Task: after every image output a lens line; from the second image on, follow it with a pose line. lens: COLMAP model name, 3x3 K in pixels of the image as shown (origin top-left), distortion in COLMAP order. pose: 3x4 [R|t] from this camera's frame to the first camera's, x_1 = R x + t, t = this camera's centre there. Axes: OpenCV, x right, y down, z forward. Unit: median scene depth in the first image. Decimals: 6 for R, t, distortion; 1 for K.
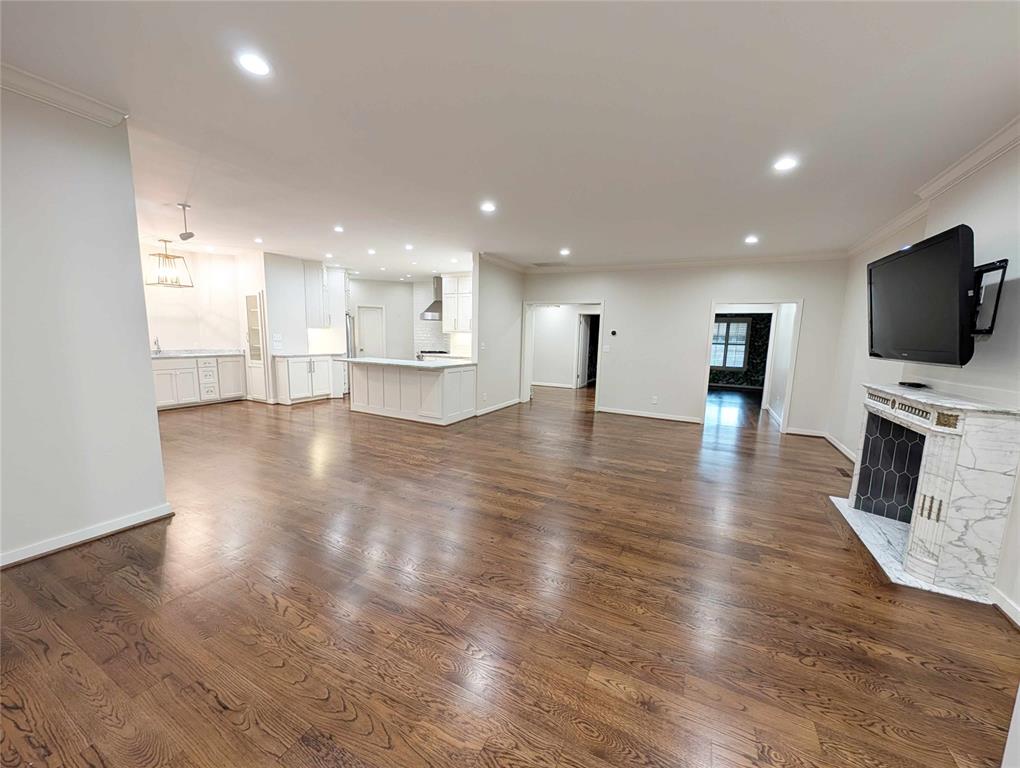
lens RADIAL K [[385.6, 0, 513.7], [0, 385.6, 390.1], [0, 0, 1]] dist [-0.001086, 0.000081]
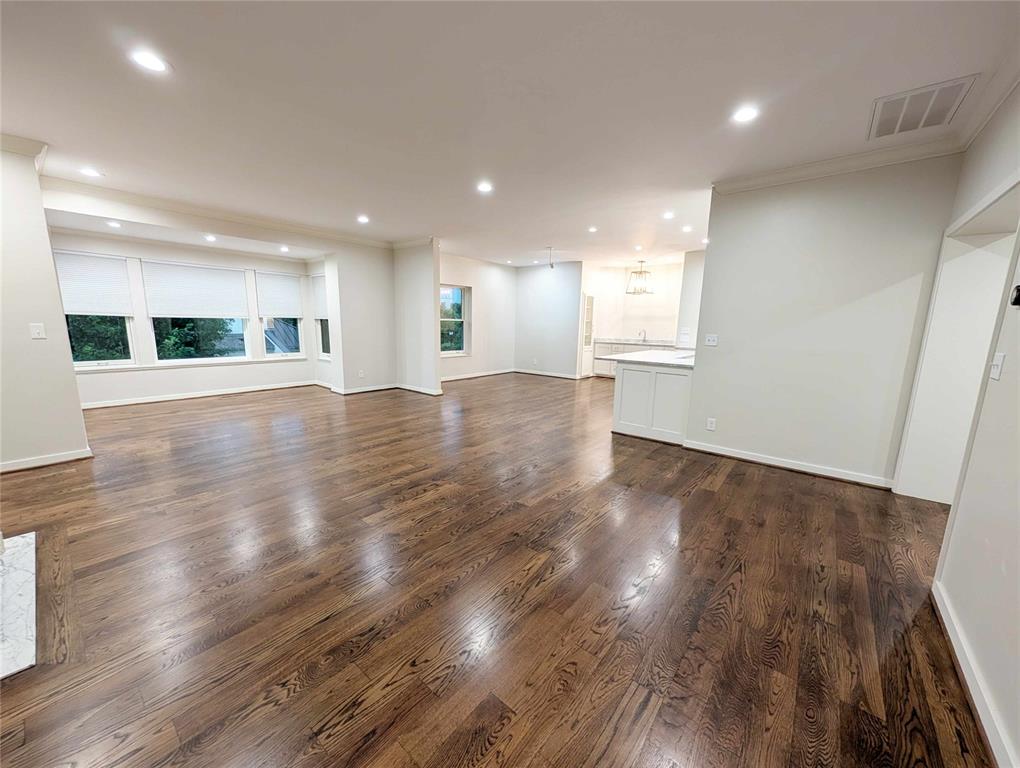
lens RADIAL K [[384.6, 0, 507.8], [0, 384.6, 384.9], [0, 0, 1]] dist [-0.000796, -0.000133]
pose [[-0.216562, 0.127528, -0.967904, 1.060414], [-0.161547, 0.973083, 0.164356, -0.168357], [0.962810, 0.191955, -0.190130, 1.496855]]
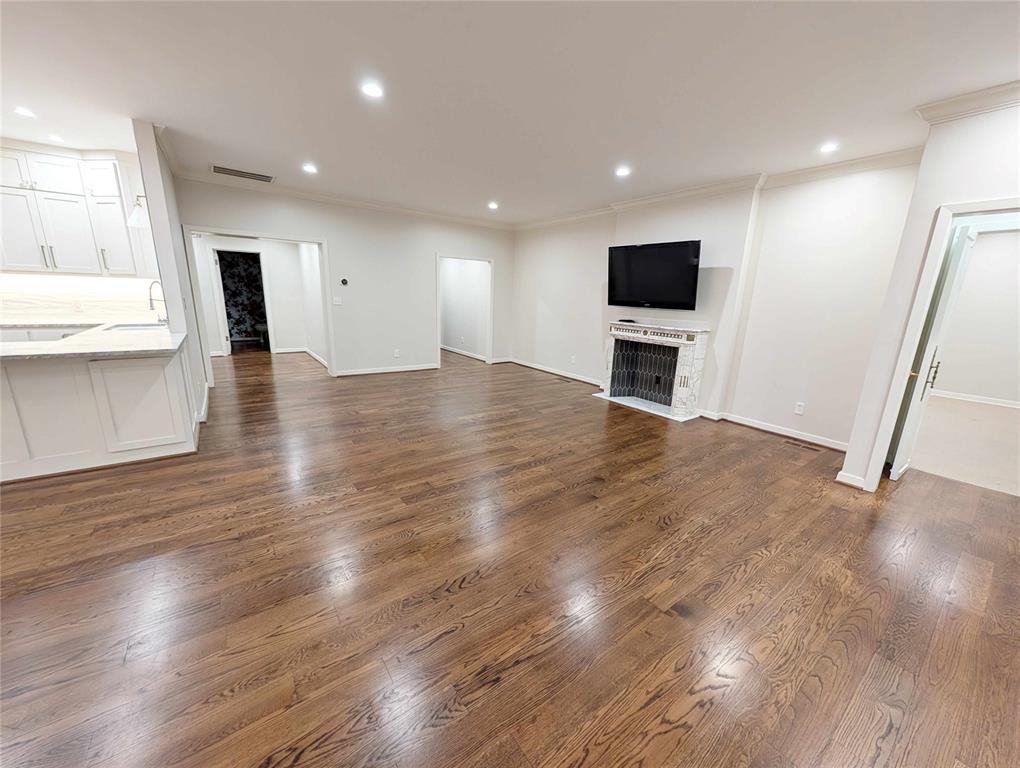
lens RADIAL K [[385.6, 0, 513.7], [0, 385.6, 390.1], [0, 0, 1]] dist [-0.001086, 0.000081]
pose [[0.449603, -0.225200, 0.864374, -0.702281], [0.099600, 0.974301, 0.202033, -0.098240], [-0.887658, -0.004744, 0.460479, 0.545351]]
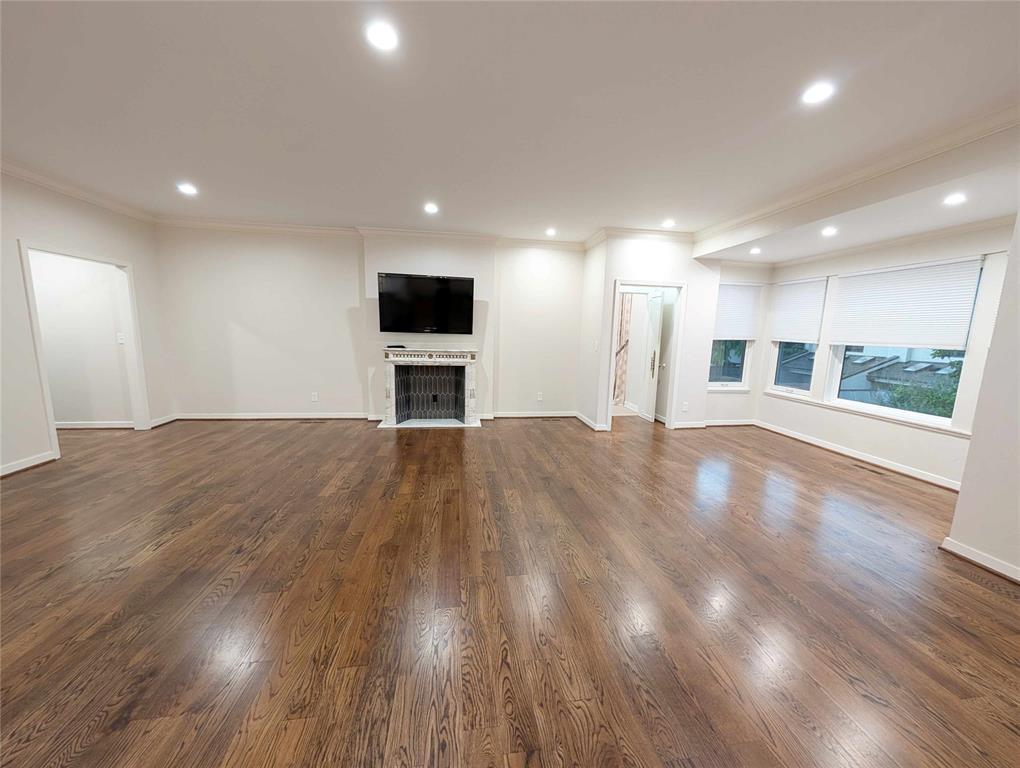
lens RADIAL K [[385.6, 0, 513.7], [0, 385.6, 390.1], [0, 0, 1]] dist [-0.001086, 0.000081]
pose [[-0.575287, -0.166234, 0.800881, -0.644607], [0.072196, 0.964989, 0.252157, -0.197983], [-0.814759, 0.202883, -0.543145, 1.336517]]
